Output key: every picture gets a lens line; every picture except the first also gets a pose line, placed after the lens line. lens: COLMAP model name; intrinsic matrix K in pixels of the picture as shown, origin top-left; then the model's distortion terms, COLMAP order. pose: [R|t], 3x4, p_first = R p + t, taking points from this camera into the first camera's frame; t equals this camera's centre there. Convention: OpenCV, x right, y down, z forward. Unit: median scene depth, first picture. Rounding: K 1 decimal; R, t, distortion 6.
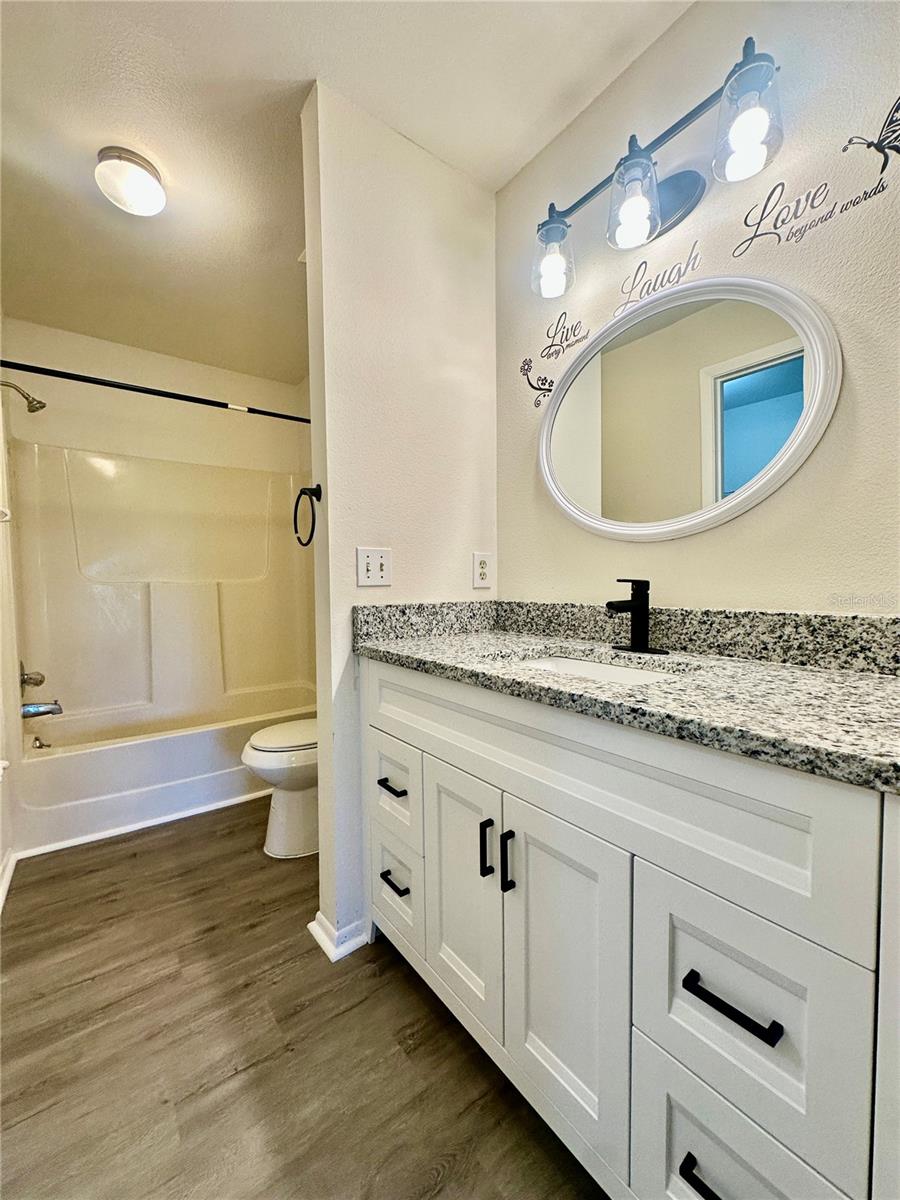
lens RADIAL K [[477.2, 0, 450.8], [0, 477.2, 599.7], [0, 0, 1]] dist [-0.003782, 0.000960]
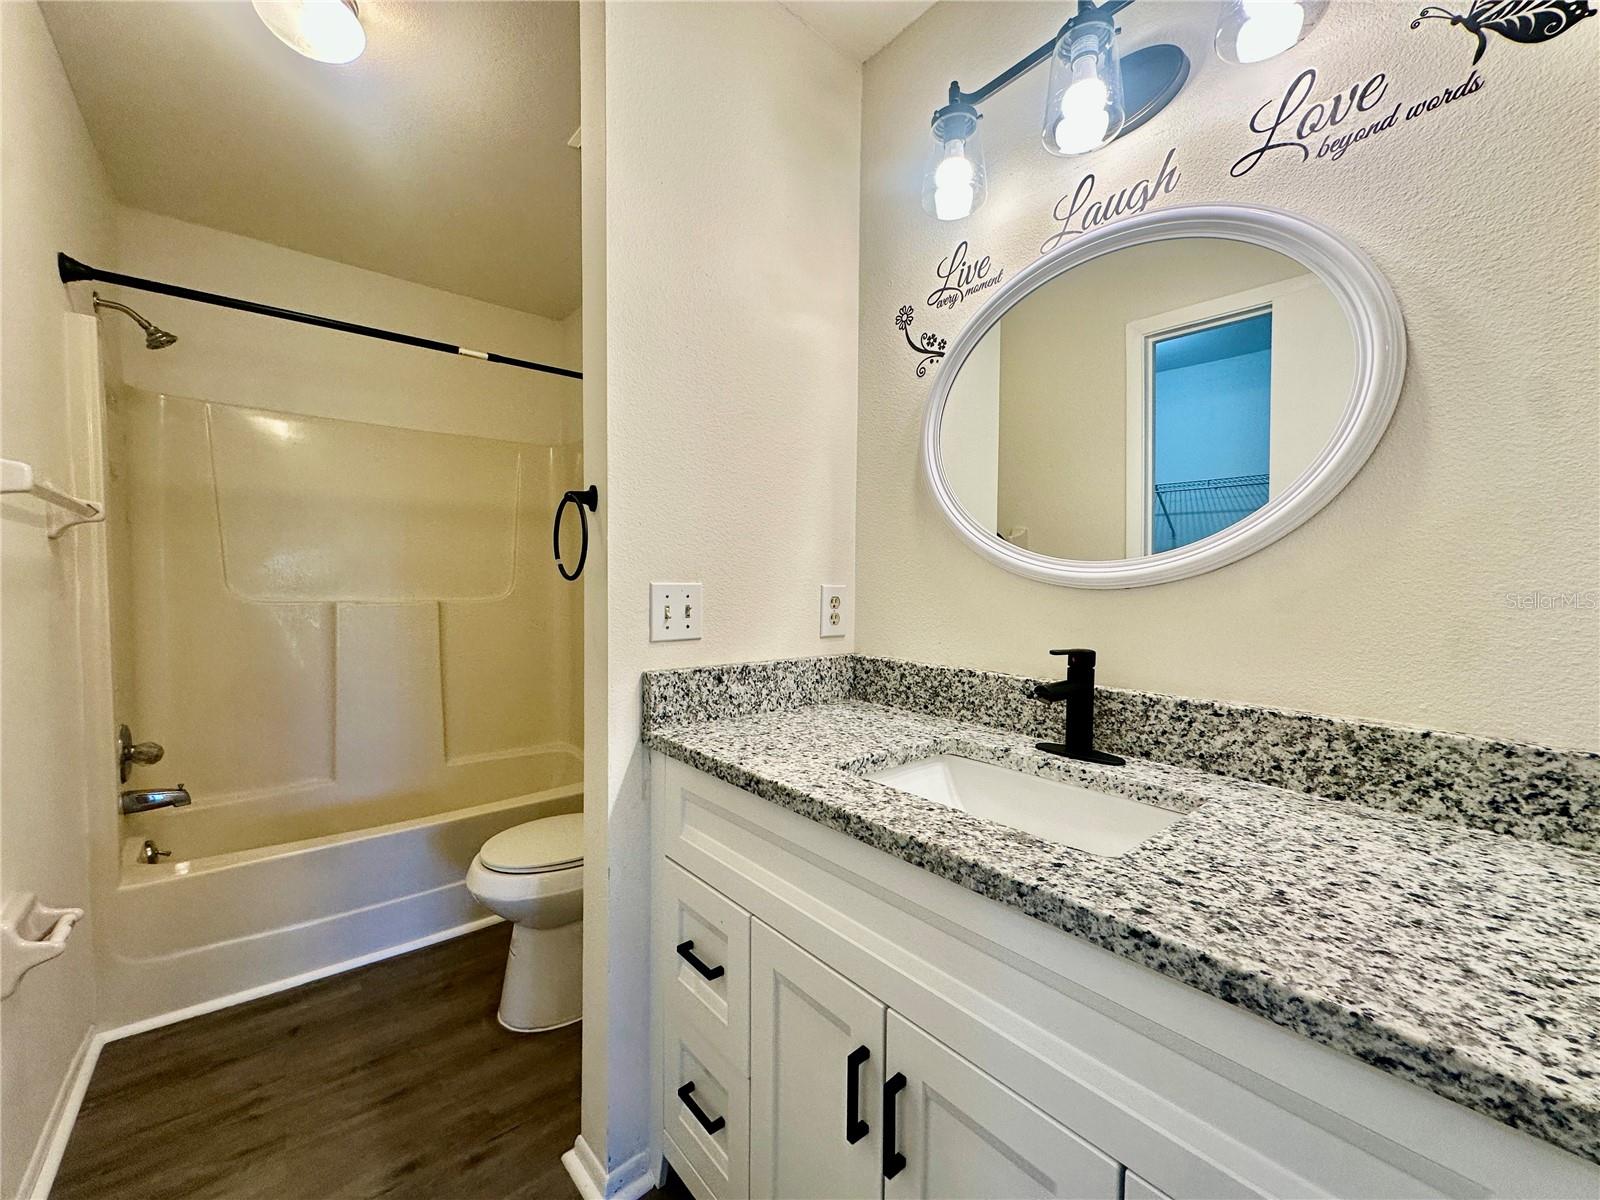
lens RADIAL K [[636.3, 0, 800.0], [0, 636.3, 600.0], [0, 0, 1]] dist [-0.003782, 0.000960]
pose [[0.998308, 0.018071, 0.055269, -0.041951], [-0.017537, 0.999795, -0.010134, -0.085070], [-0.055441, 0.009148, 0.998420, 0.120426]]
